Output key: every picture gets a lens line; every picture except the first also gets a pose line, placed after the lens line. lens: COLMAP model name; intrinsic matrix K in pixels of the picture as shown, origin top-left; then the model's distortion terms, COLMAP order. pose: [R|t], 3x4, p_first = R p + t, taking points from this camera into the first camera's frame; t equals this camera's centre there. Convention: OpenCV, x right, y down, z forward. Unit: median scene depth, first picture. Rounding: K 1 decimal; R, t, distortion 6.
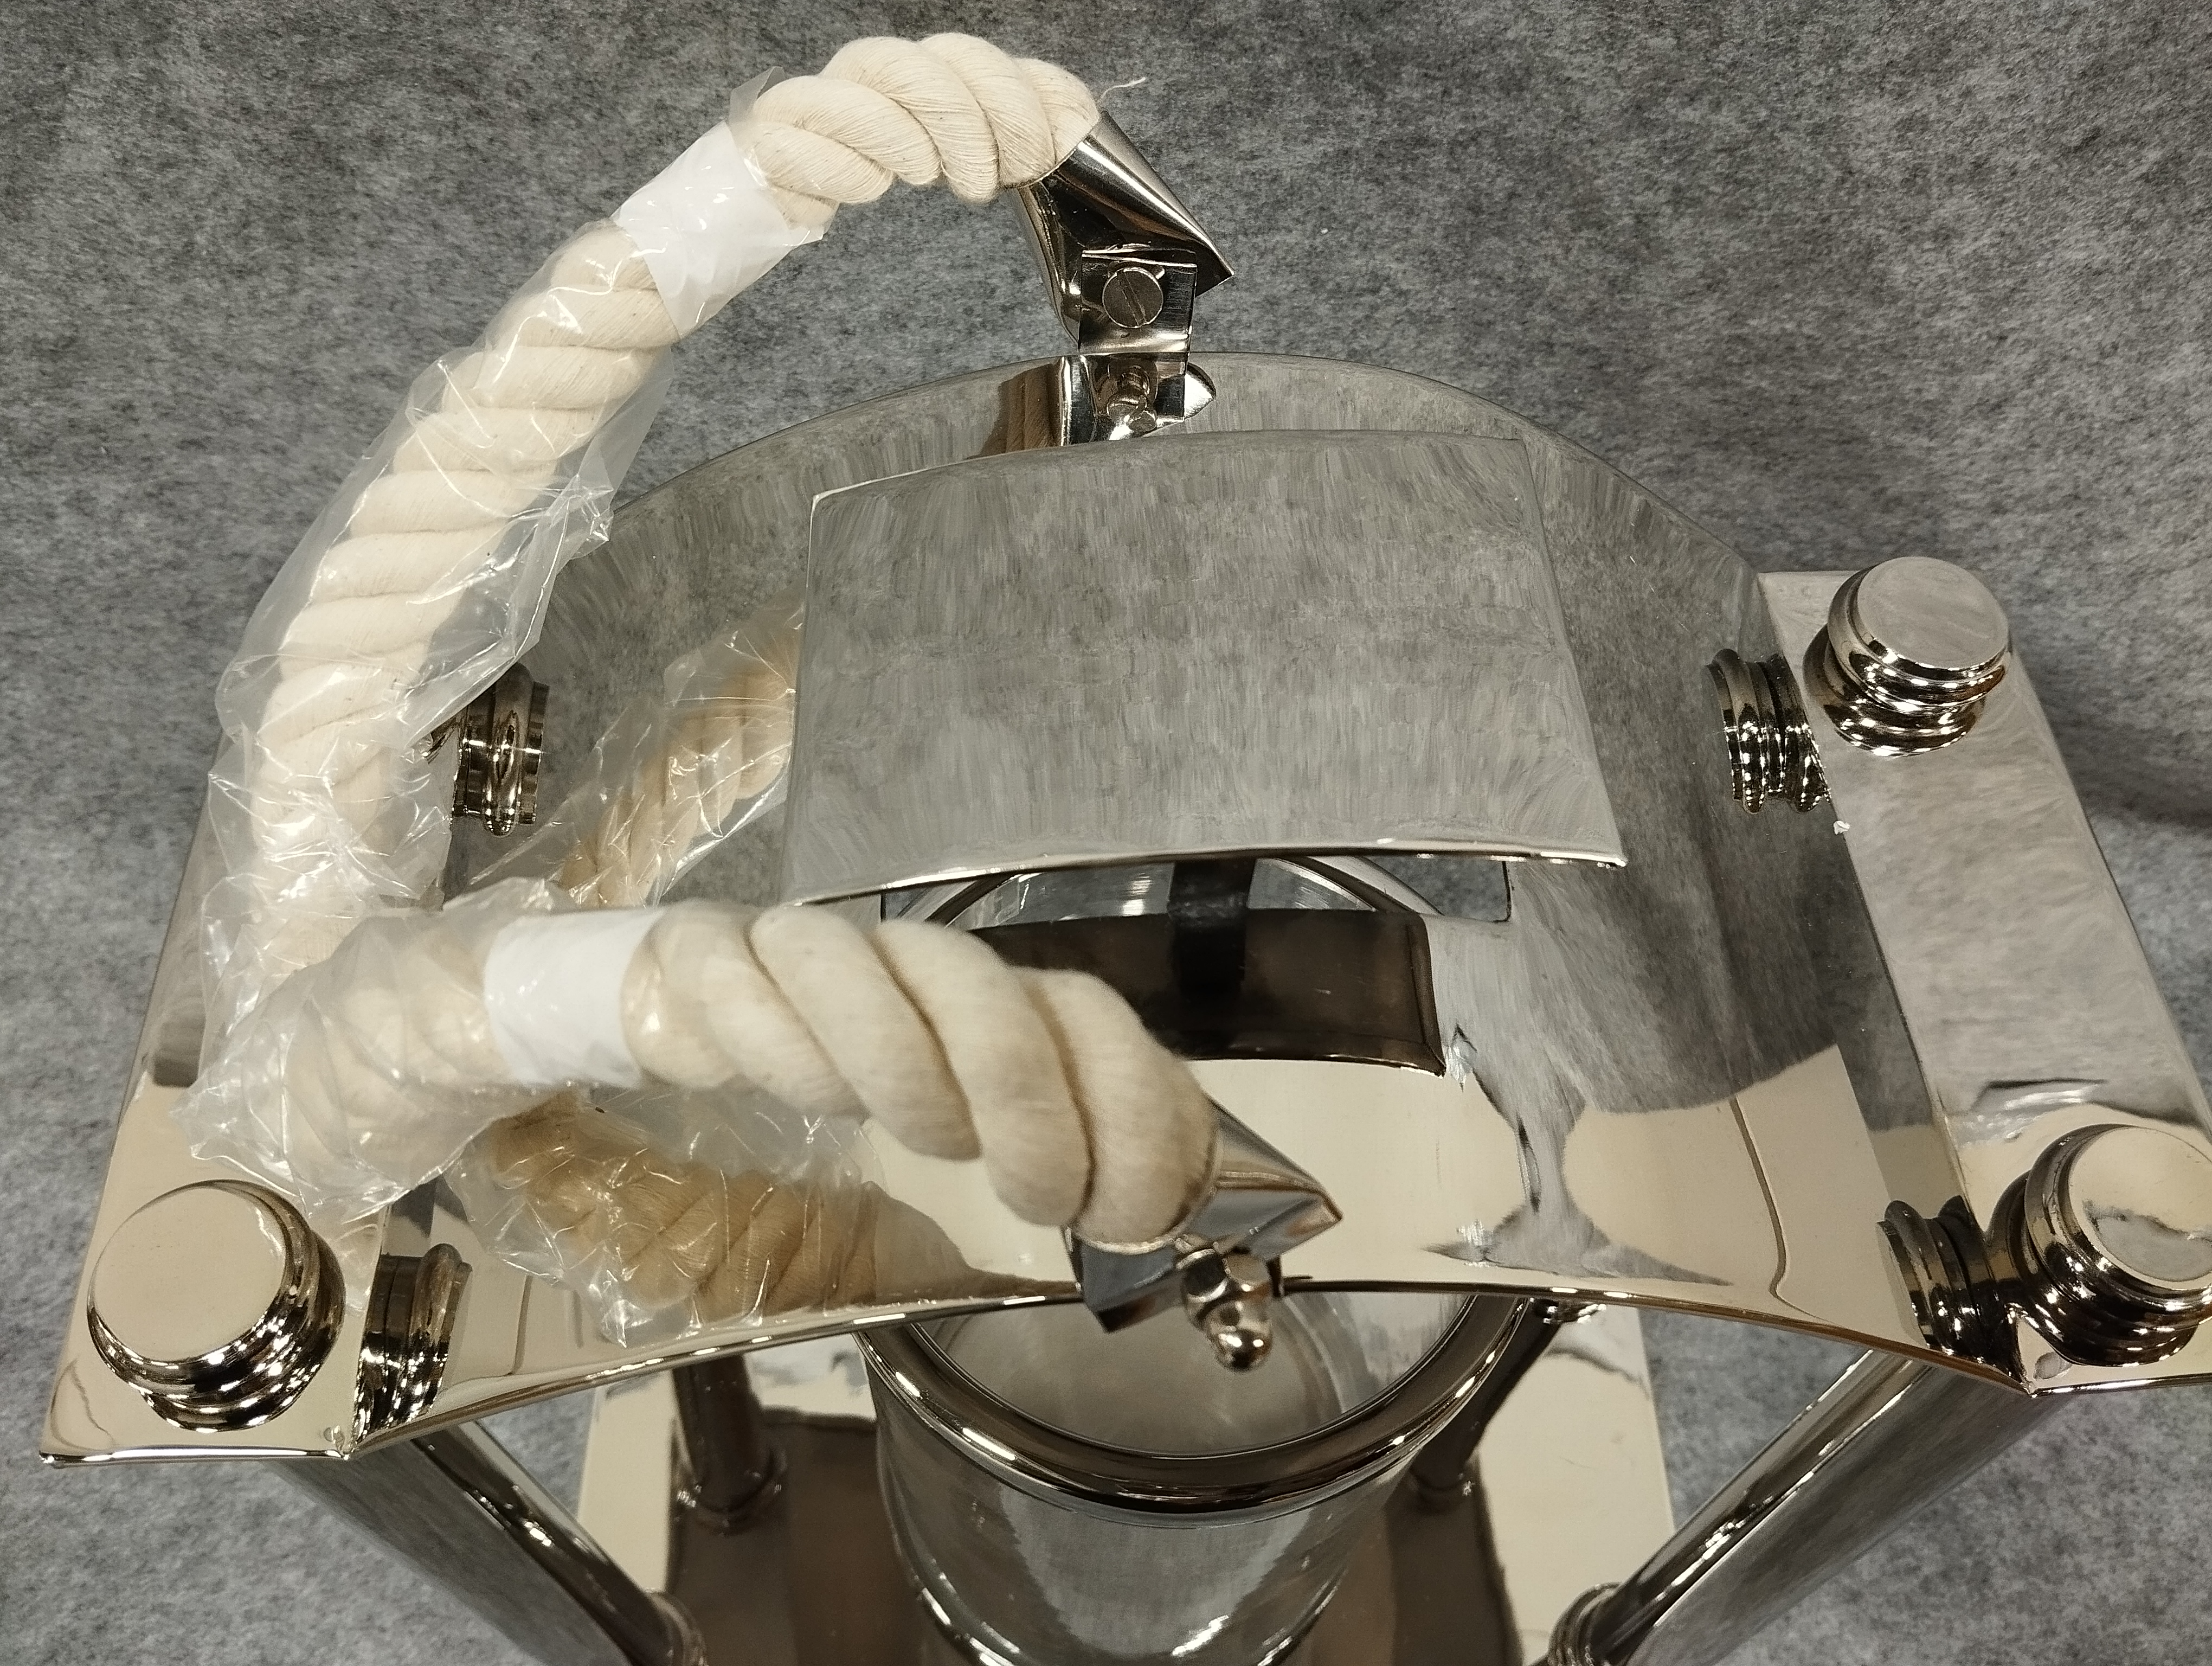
lens RADIAL K [[1892.8, 0, 1106.0], [0, 1892.8, 833.0], [0, 0, 1]] dist [0.147516, -0.275467]
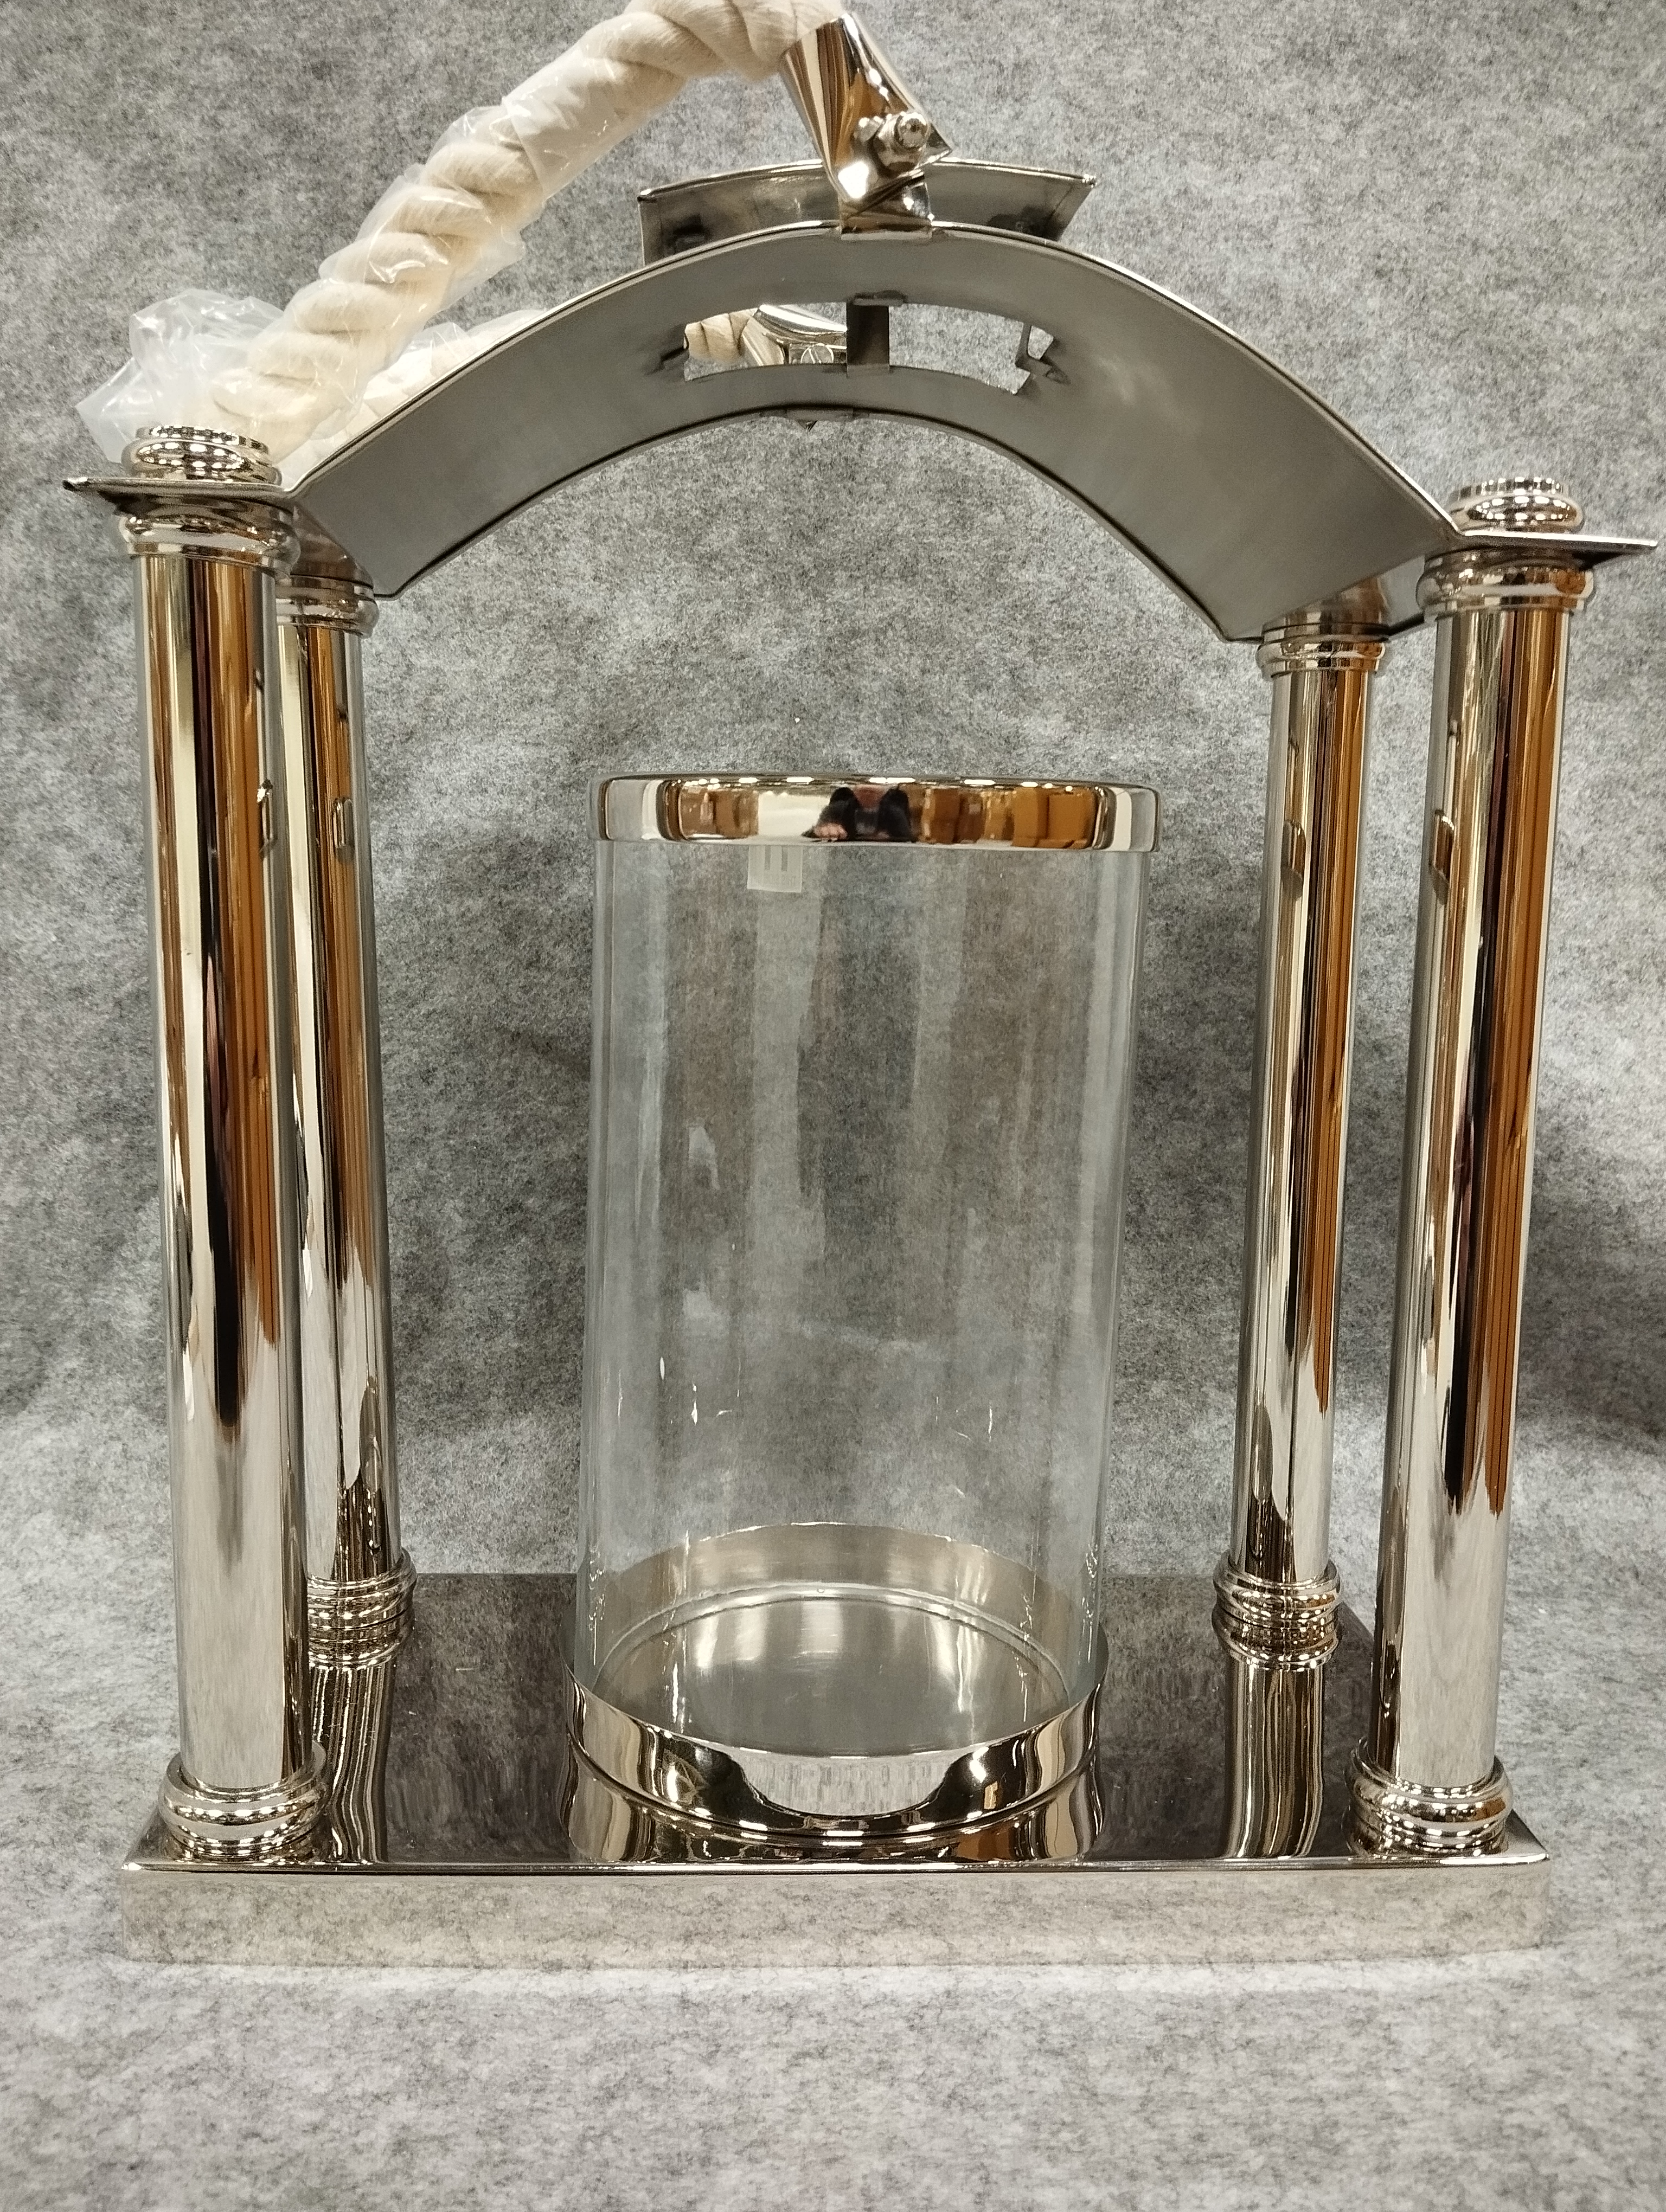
lens RADIAL K [[1842.0, 0, 841.5], [0, 1842.0, 1081.3], [0, 0, 1]] dist [0.076689, -0.163727]
pose [[0.999320, 0.000229, 0.036861, 0.099861], [0.028171, 0.640173, -0.767714, 0.913971], [-0.023773, 0.768230, 0.639732, 0.359075]]
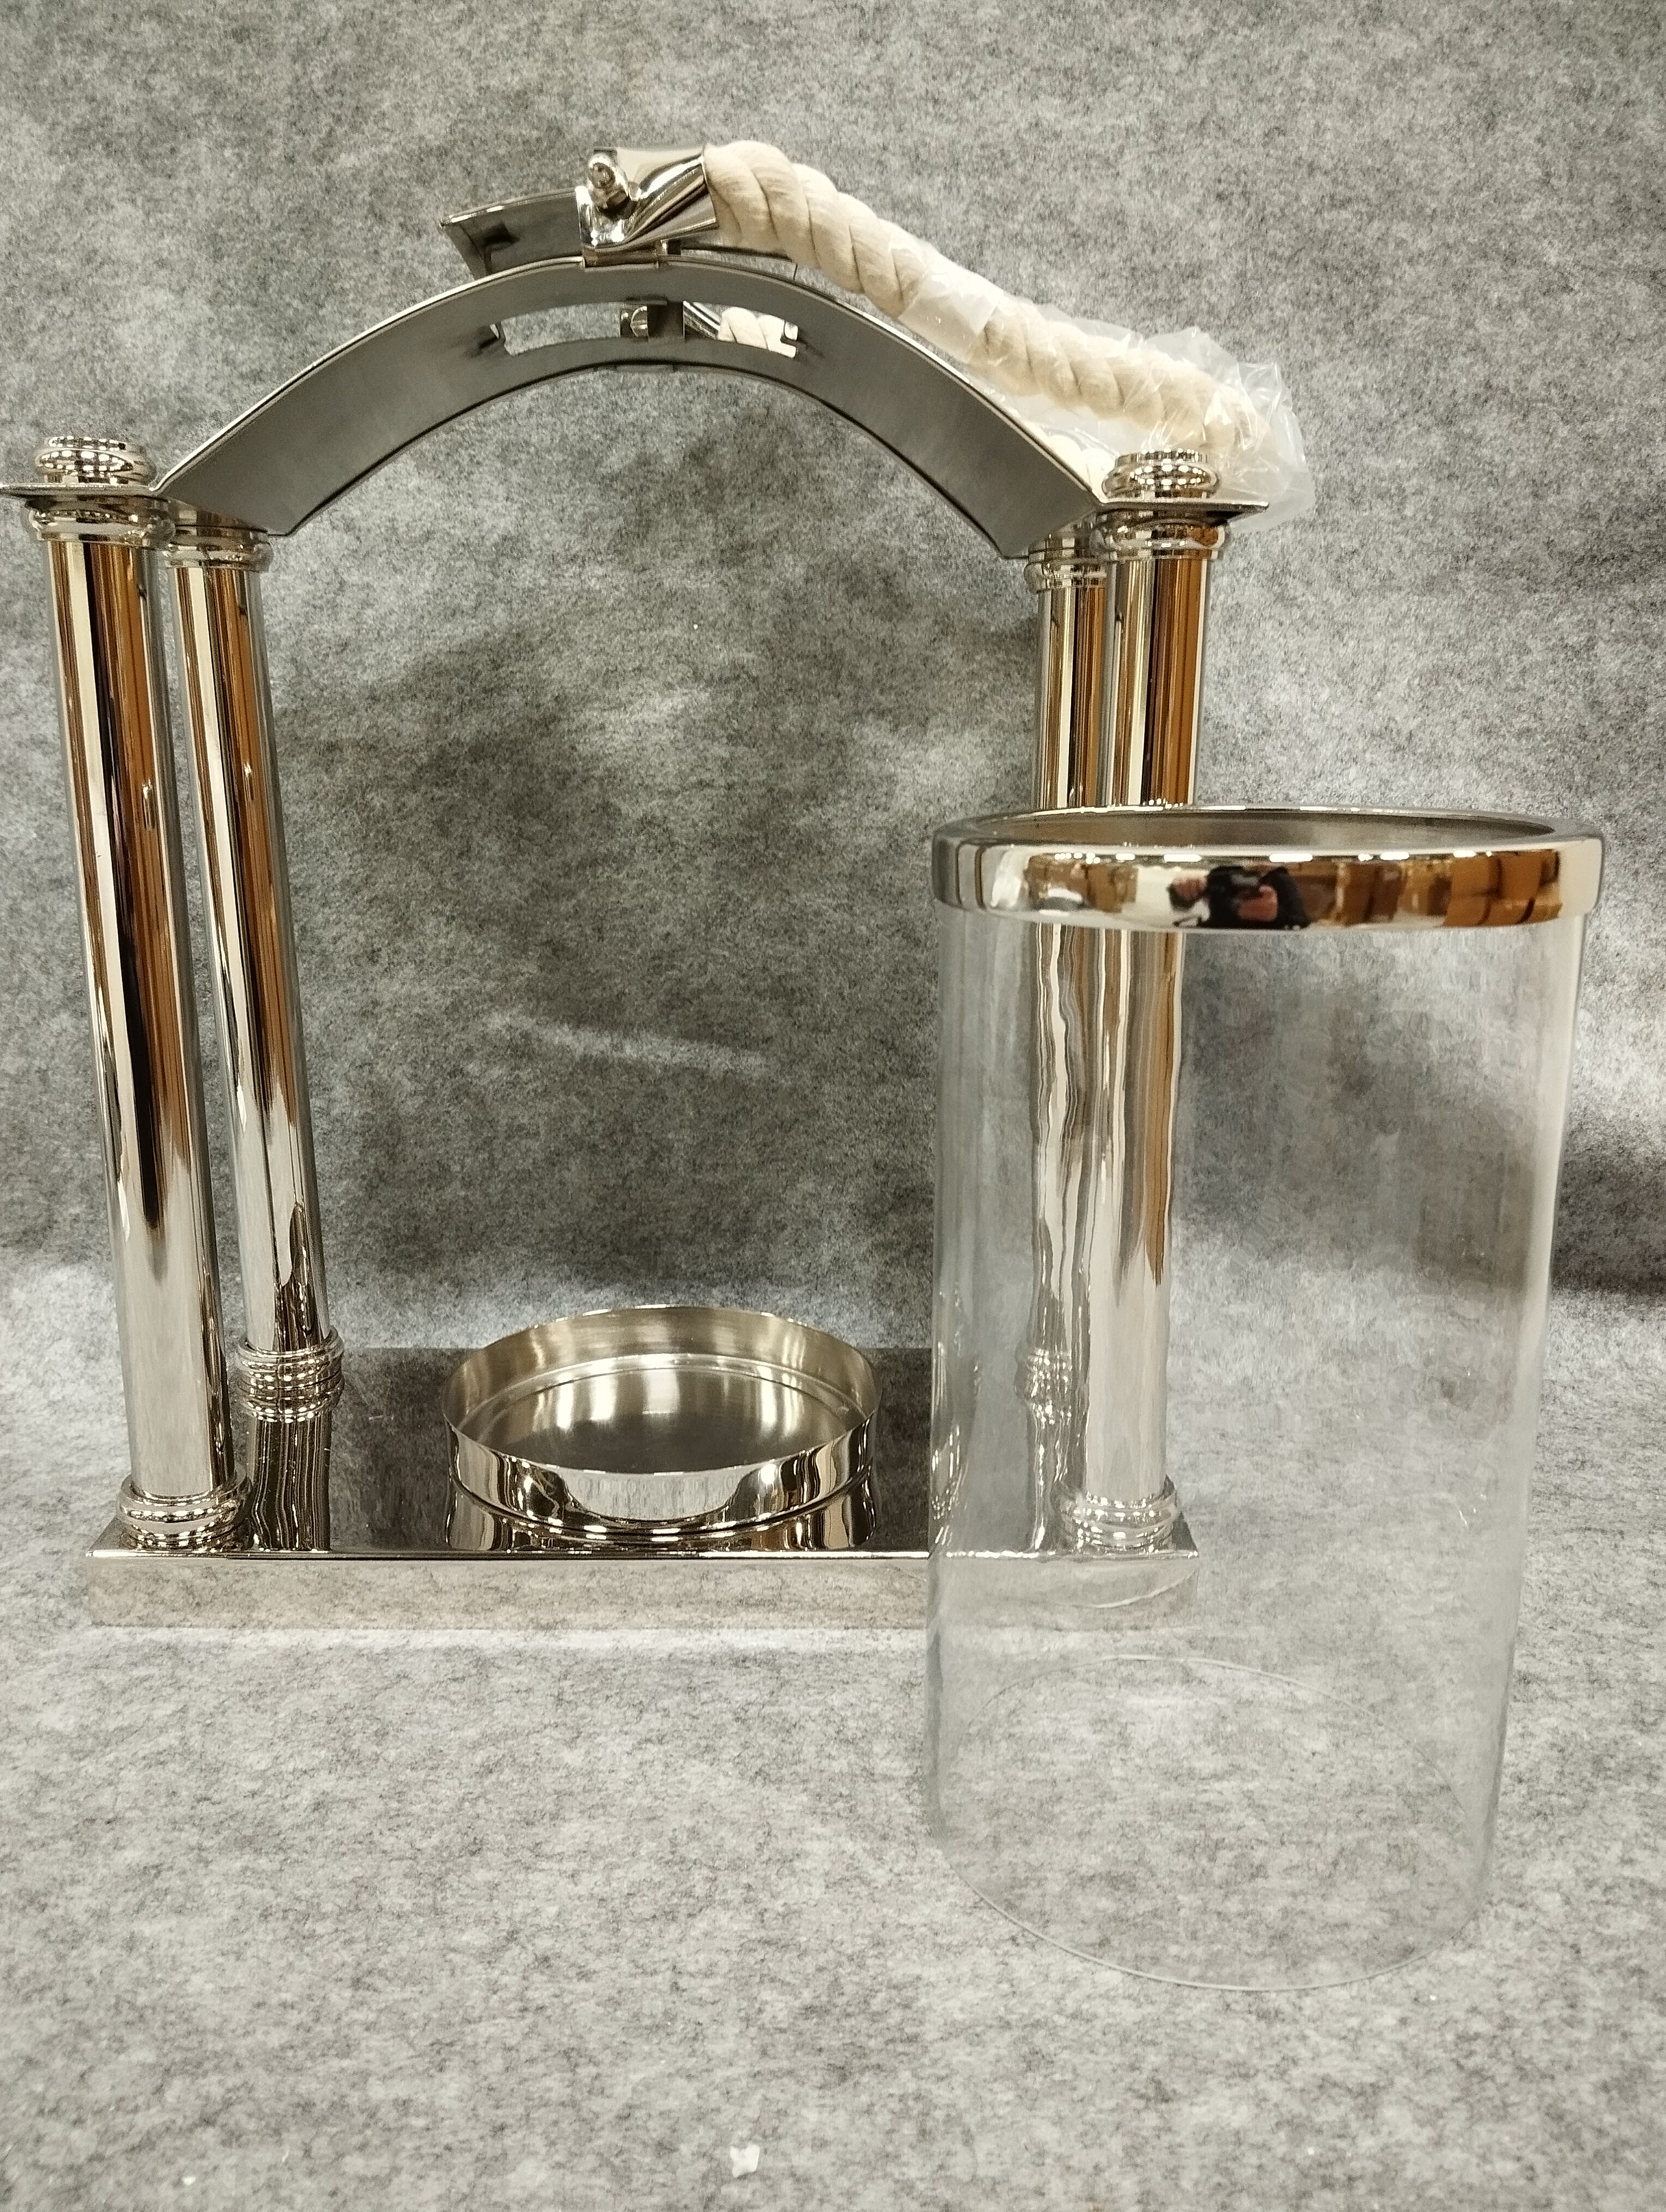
lens RADIAL K [[1861.1, 0, 853.2], [0, 1861.1, 1102.9], [0, 0, 1]] dist [0.097726, -0.196355]
pose [[0.999846, -0.013603, 0.011131, 0.226464], [0.017476, 0.701558, -0.712398, 1.059800], [0.001881, 0.712482, 0.701688, 0.230953]]
